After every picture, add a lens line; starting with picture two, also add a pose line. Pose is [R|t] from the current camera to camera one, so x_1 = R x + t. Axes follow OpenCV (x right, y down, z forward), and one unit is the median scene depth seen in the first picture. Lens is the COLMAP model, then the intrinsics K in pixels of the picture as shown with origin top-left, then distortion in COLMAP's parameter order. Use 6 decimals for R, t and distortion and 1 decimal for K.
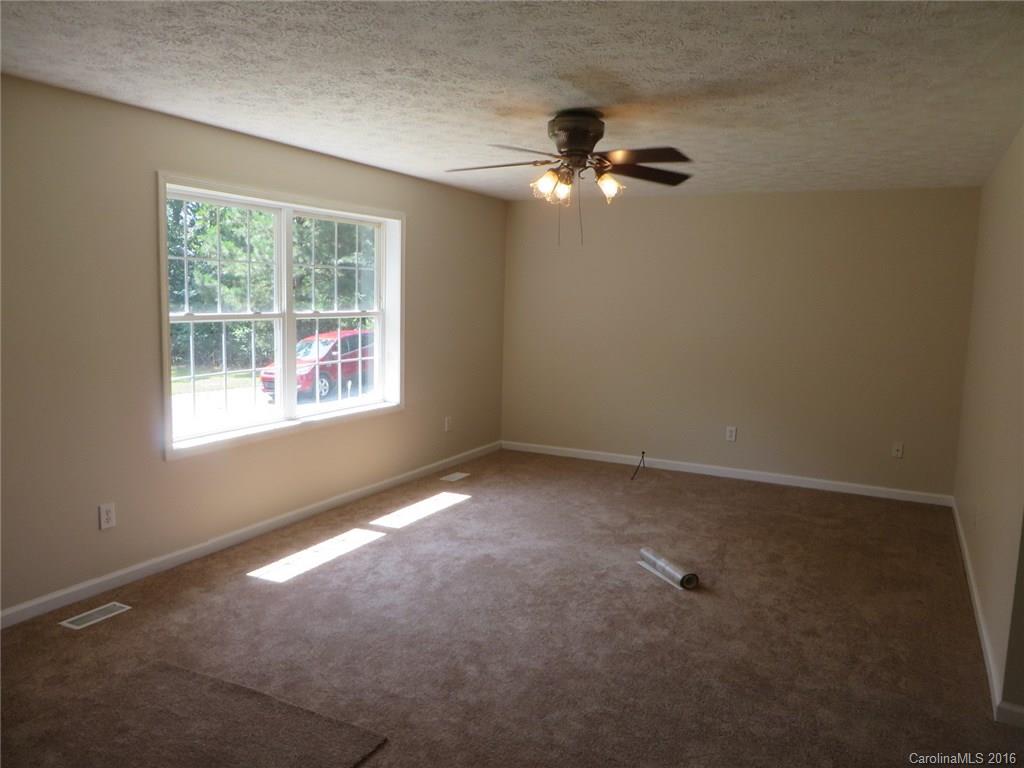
lens RADIAL K [[761.8, 0, 512.0], [0, 761.8, 384.0], [0, 0, 1]] dist [-0.006555, -0.003169]
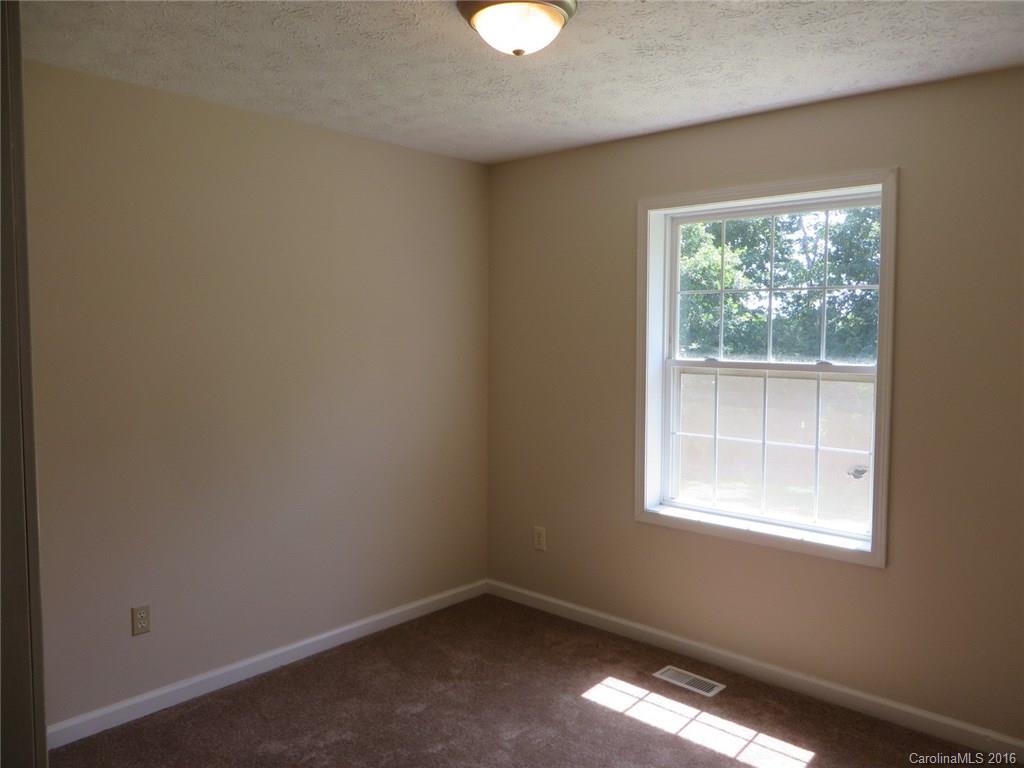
lens RADIAL K [[761.8, 0, 512.0], [0, 761.8, 384.0], [0, 0, 1]] dist [-0.006555, -0.003169]
pose [[-0.246298, 0.029301, -0.968751, 0.486422], [-0.139103, 0.988126, 0.065253, -0.102496], [0.959160, 0.150828, -0.239297, 1.110978]]
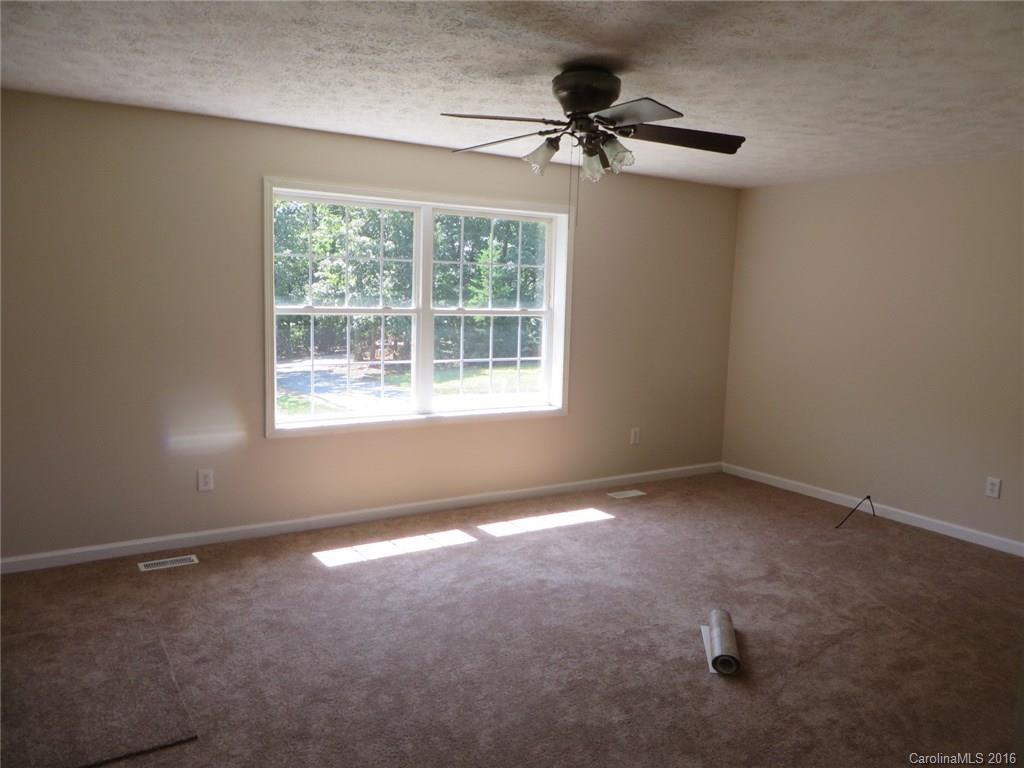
lens RADIAL K [[761.8, 0, 512.0], [0, 761.8, 384.0], [0, 0, 1]] dist [-0.006555, -0.003169]
pose [[0.860204, 0.064269, -0.505884, 0.349890], [-0.069428, 0.997549, 0.008677, -0.010519], [0.505202, 0.027659, 0.862558, 0.191629]]
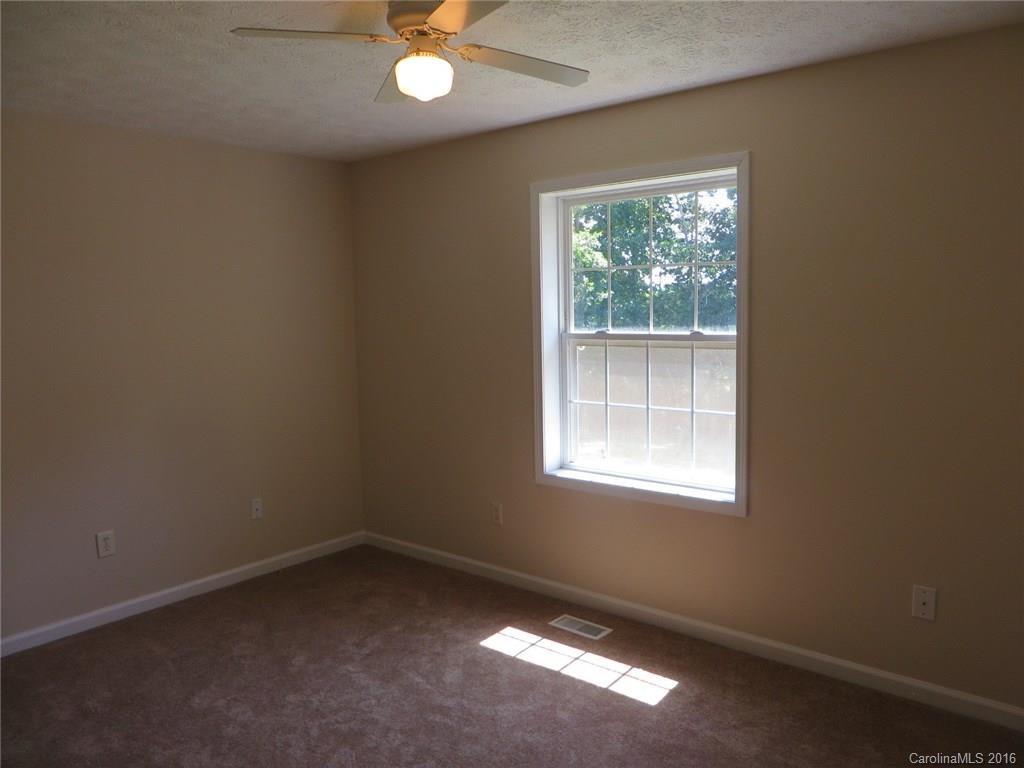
lens RADIAL K [[771.0, 0, 512.0], [0, 771.0, 384.0], [0, 0, 1]] dist [0.003428, 0.001410]
pose [[-0.210126, 0.063037, -0.975640, 0.532538], [-0.116192, 0.989237, 0.088940, -0.112181], [0.970745, 0.132051, -0.200540, 1.198044]]
